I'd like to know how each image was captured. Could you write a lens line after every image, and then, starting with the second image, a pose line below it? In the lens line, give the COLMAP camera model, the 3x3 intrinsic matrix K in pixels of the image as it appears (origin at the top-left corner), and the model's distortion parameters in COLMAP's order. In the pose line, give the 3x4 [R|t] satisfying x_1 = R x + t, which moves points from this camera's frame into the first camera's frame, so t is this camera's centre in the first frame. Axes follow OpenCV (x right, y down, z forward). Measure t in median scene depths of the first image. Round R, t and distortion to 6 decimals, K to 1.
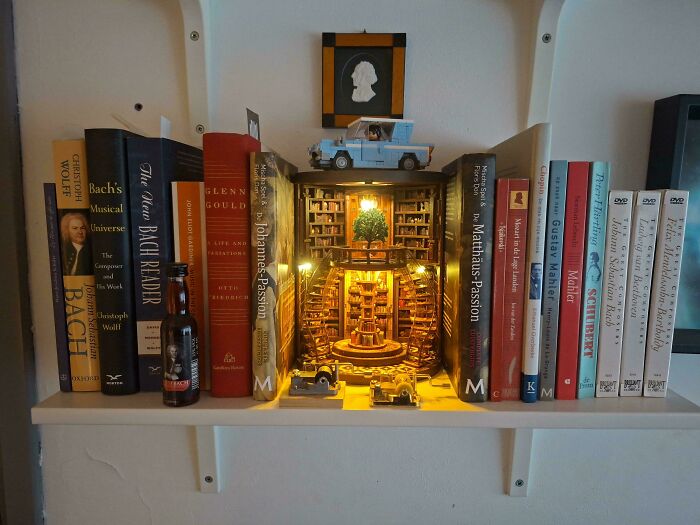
lens RADIAL K [[518.9, 0, 350.0], [0, 518.9, 262.5], [0, 0, 1]] dist [0.000941, -0.000177]
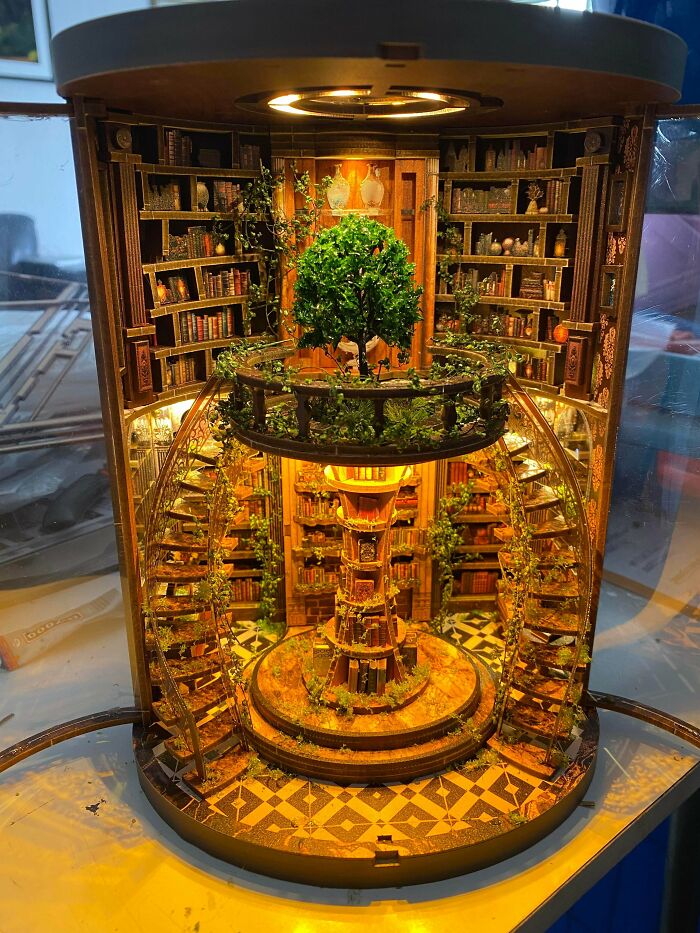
lens RADIAL K [[691.7, 0, 350.0], [0, 691.7, 466.5], [0, 0, 1]] dist [0.000941, -0.000177]
pose [[0.993508, -0.046553, 0.103801, -0.013069], [0.015402, 0.959081, 0.282712, -0.074115], [-0.112715, -0.279278, 0.953572, 0.600575]]
